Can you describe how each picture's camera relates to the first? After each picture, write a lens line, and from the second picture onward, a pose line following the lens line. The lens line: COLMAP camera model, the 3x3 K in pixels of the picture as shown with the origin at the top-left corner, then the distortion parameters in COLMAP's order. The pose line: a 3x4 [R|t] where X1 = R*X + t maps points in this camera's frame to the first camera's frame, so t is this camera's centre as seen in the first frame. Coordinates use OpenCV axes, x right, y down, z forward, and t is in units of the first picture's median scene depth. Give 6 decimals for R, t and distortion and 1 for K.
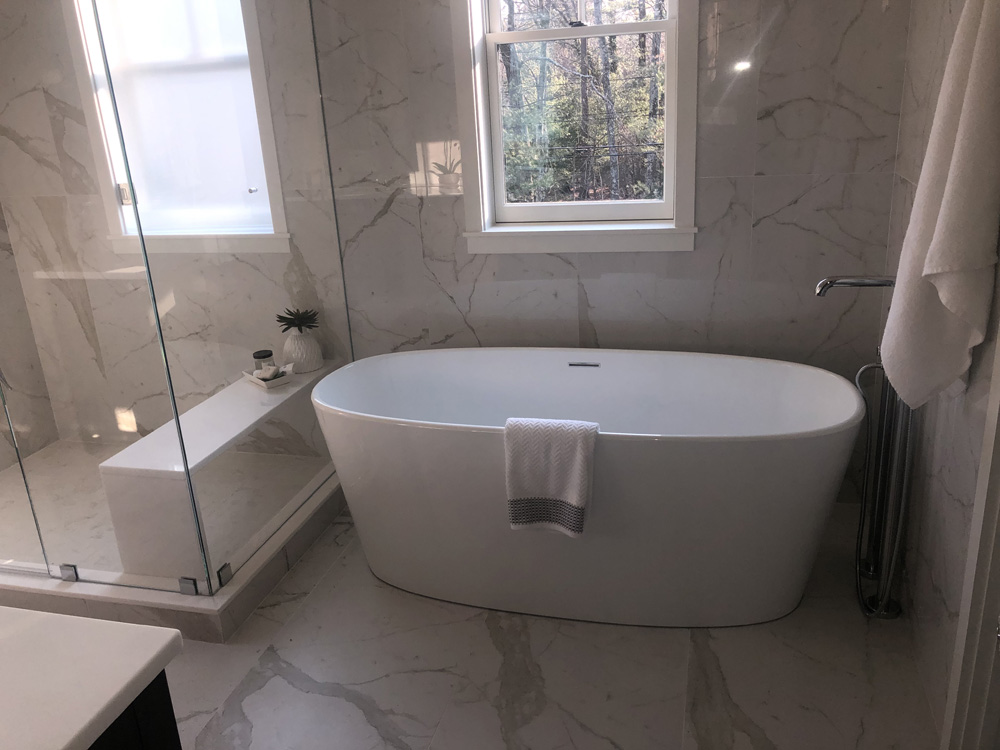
lens RADIAL K [[825.8, 0, 496.6], [0, 825.8, 370.1], [0, 0, 1]] dist [0.067032, -0.099113]
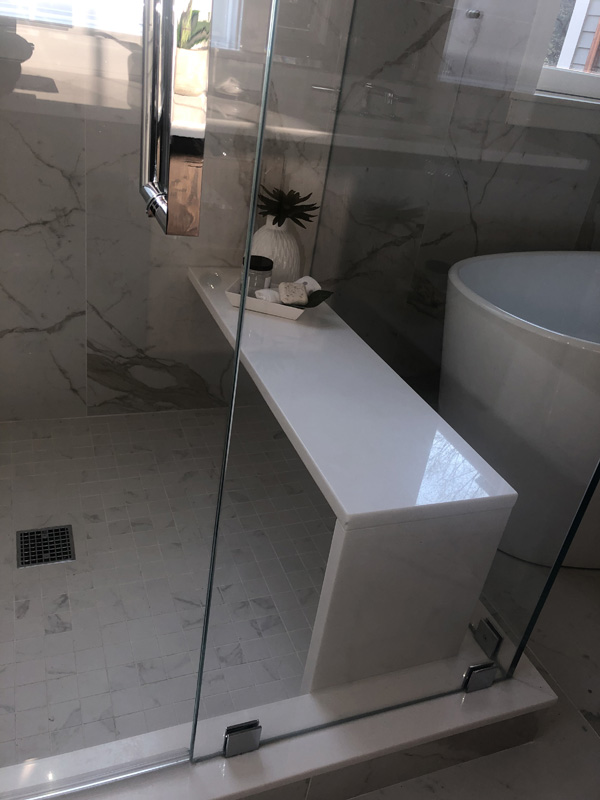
lens RADIAL K [[660.7, 0, 301.3], [0, 660.7, 394.7], [0, 0, 1]] dist [0.067032, -0.099113]
pose [[0.786038, -0.133425, 0.603607, -0.563916], [0.009437, 0.978906, 0.204094, -0.023328], [-0.618106, -0.154729, 0.770717, 0.586156]]
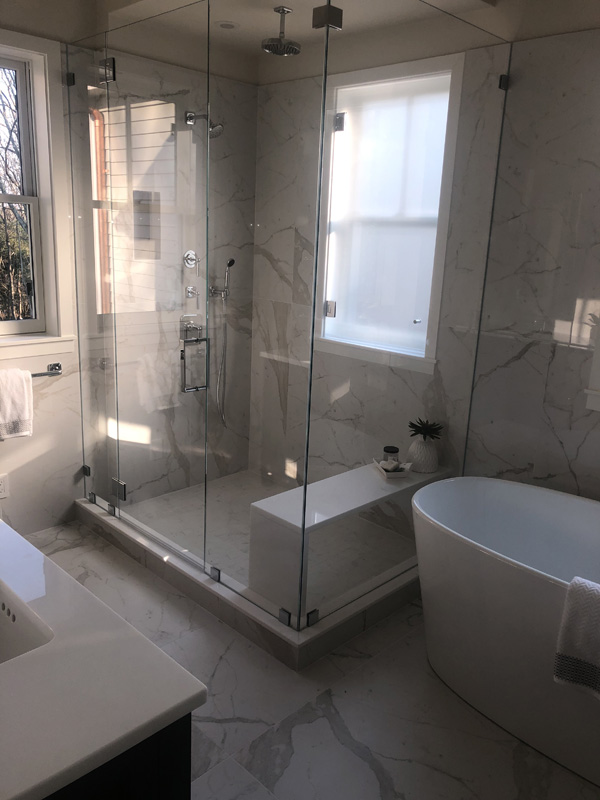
lens RADIAL K [[660.7, 0, 301.3], [0, 660.7, 394.7], [0, 0, 1]] dist [0.067032, -0.099113]
pose [[0.865878, 0.211891, -0.453164, 0.034252], [-0.248895, 0.968261, -0.022832, -0.042565], [0.433943, 0.132560, 0.891135, 0.043827]]
